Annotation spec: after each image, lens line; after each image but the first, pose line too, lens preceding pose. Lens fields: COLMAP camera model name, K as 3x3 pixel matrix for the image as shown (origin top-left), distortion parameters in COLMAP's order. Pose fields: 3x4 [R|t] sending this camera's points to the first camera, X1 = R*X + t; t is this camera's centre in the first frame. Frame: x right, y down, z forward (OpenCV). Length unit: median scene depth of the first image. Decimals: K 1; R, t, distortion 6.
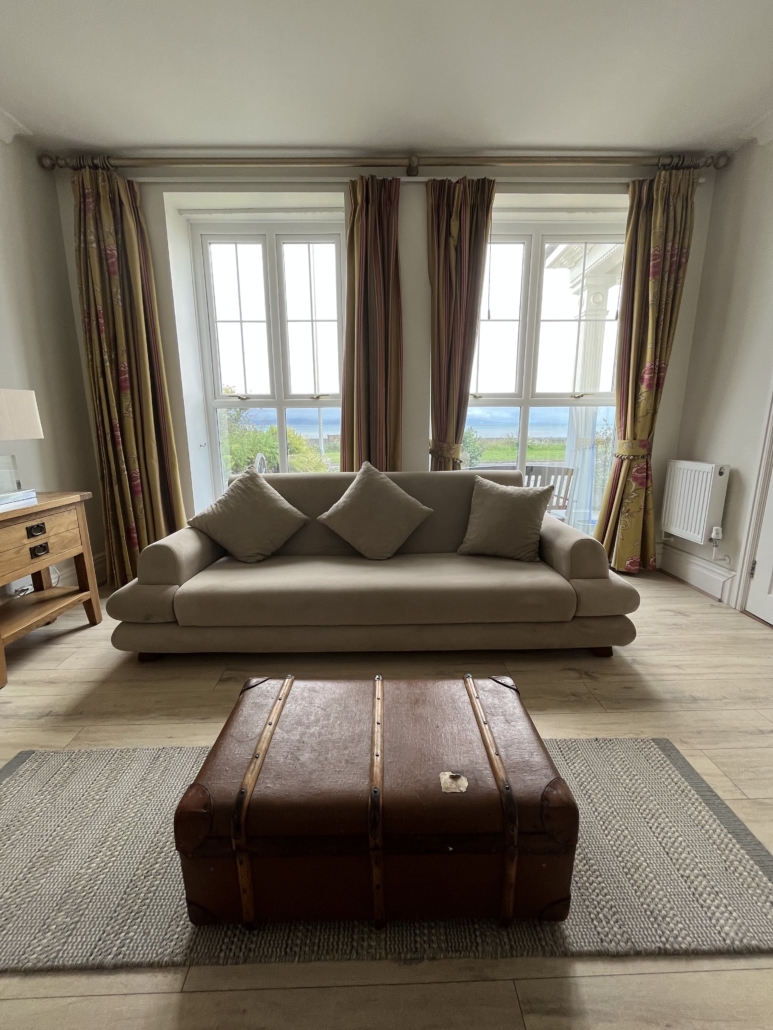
lens RADIAL K [[411.9, 0, 389.5], [0, 411.9, 509.4], [0, 0, 1]] dist [0.001164, 0.000440]
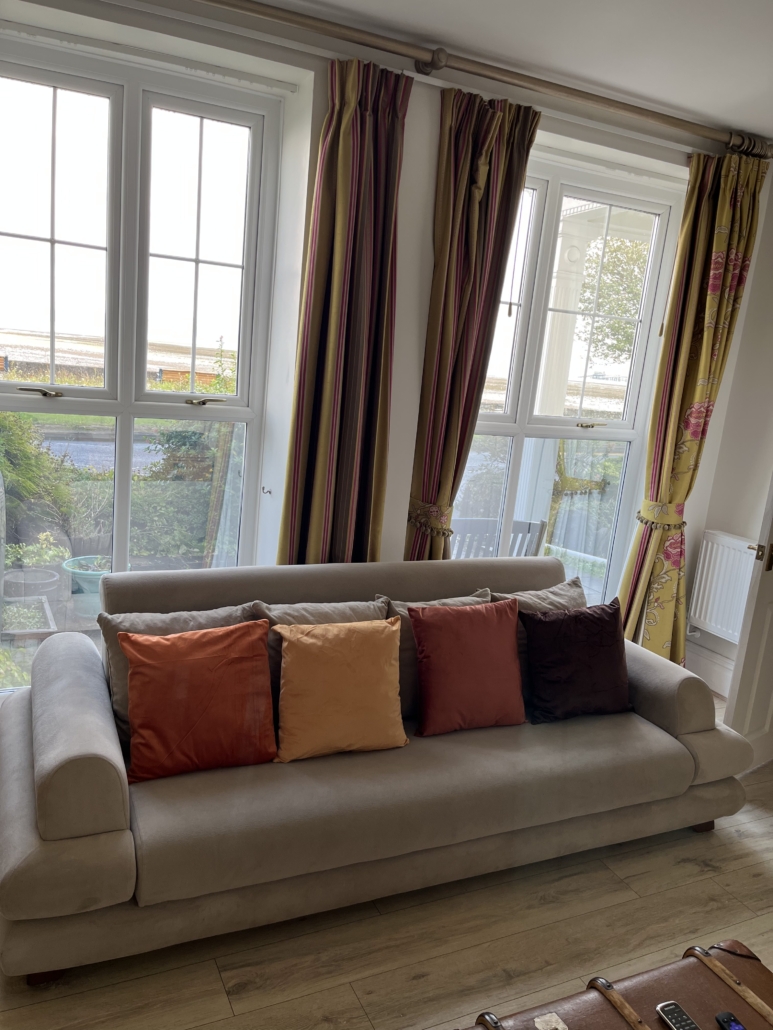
lens RADIAL K [[775.4, 0, 384.5], [0, 775.4, 516.9], [0, 0, 1]] dist [0.045010, -0.052099]
pose [[0.909924, 0.005944, 0.414732, -0.471512], [-0.014697, 0.999731, 0.017916, -0.181458], [-0.414514, -0.022397, 0.909767, -0.030340]]
